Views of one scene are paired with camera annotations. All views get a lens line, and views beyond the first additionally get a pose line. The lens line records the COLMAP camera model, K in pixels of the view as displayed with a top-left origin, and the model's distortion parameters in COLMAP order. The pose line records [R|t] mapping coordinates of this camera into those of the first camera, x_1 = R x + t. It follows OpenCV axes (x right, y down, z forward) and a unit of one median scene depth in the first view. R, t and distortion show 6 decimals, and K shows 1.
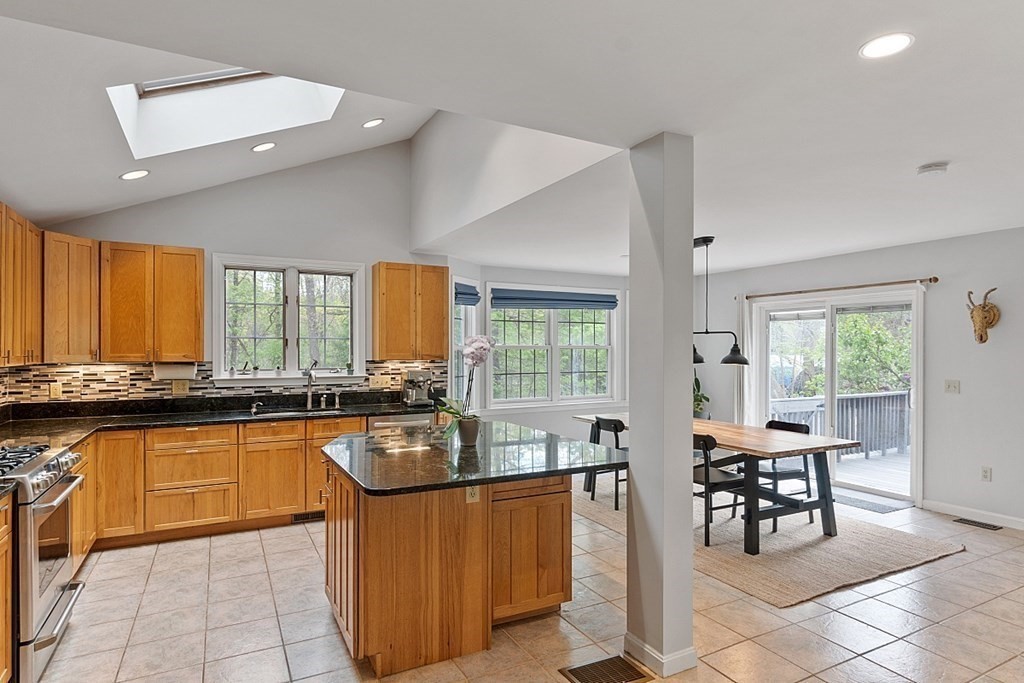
lens RADIAL K [[566.0, 0, 510.3], [0, 566.0, 351.9], [0, 0, 1]] dist [0.000181, -0.001344]
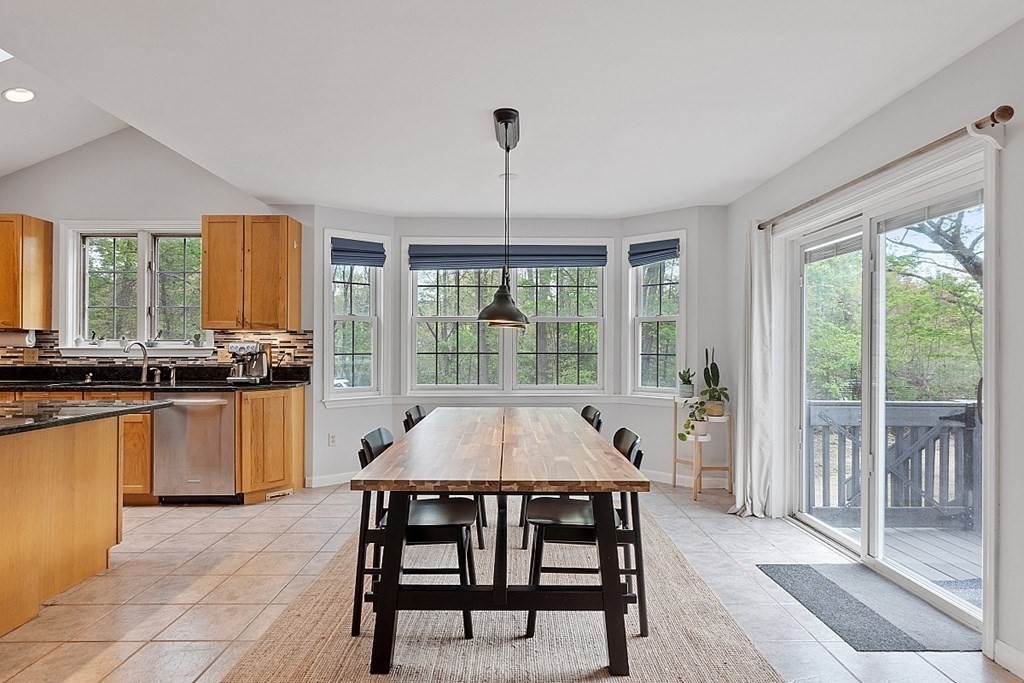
lens RADIAL K [[575.0, 0, 510.5], [0, 575.0, 345.5], [0, 0, 1]] dist [-0.000155, -0.000154]
pose [[0.887271, 0.000000, -0.461249, 0.645552], [-0.003612, 0.999969, -0.006948, 0.048174], [0.461235, 0.007831, 0.887244, 0.480224]]
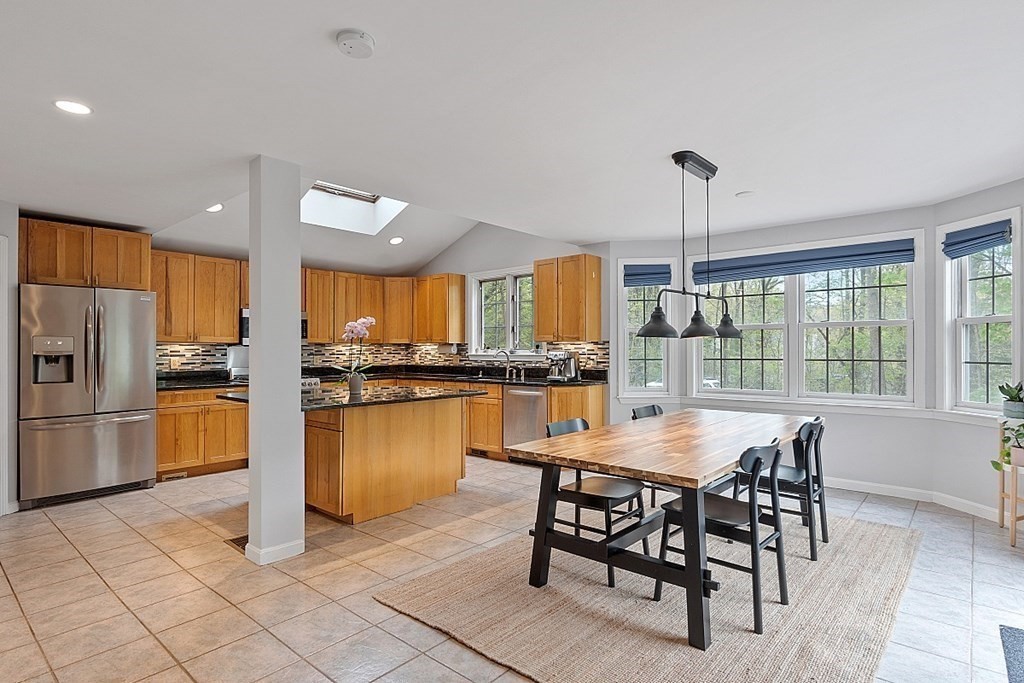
lens RADIAL K [[531.9, 0, 511.0], [0, 531.9, 345.6], [0, 0, 1]] dist [-0.000301, -0.000331]
pose [[0.362363, -0.007923, -0.932003, 0.892414], [0.000320, 0.999965, -0.008377, 0.035997], [0.932037, 0.002737, 0.362353, 0.588232]]
